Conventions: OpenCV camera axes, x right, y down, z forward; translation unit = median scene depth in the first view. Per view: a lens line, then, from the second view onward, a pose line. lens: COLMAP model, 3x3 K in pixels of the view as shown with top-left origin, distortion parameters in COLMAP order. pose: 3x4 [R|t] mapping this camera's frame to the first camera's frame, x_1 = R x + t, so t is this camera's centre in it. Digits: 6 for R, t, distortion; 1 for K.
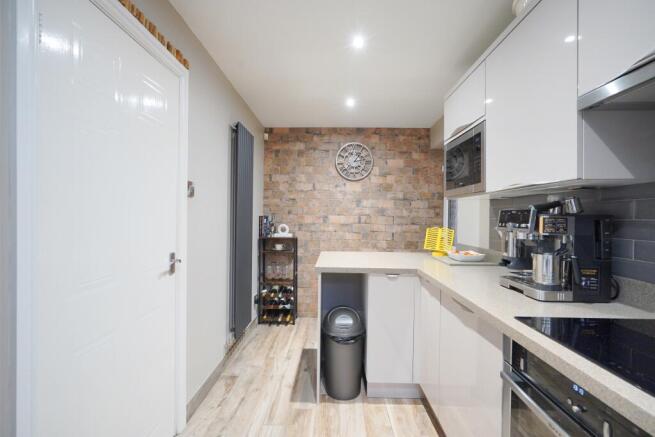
lens RADIAL K [[295.8, 0, 327.3], [0, 295.8, 217.5], [0, 0, 1]] dist [-0.005152, 0.003279]
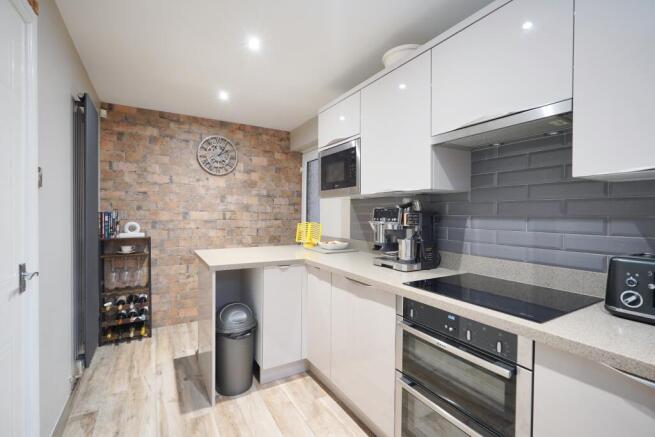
lens RADIAL K [[295.8, 0, 327.8], [0, 295.8, 217.1], [0, 0, 1]] dist [-0.005152, 0.003279]
pose [[0.849047, -0.009943, 0.528223, -0.198227], [0.002427, 0.999886, 0.014920, -0.004142], [-0.528311, -0.011386, 0.848975, -0.013795]]
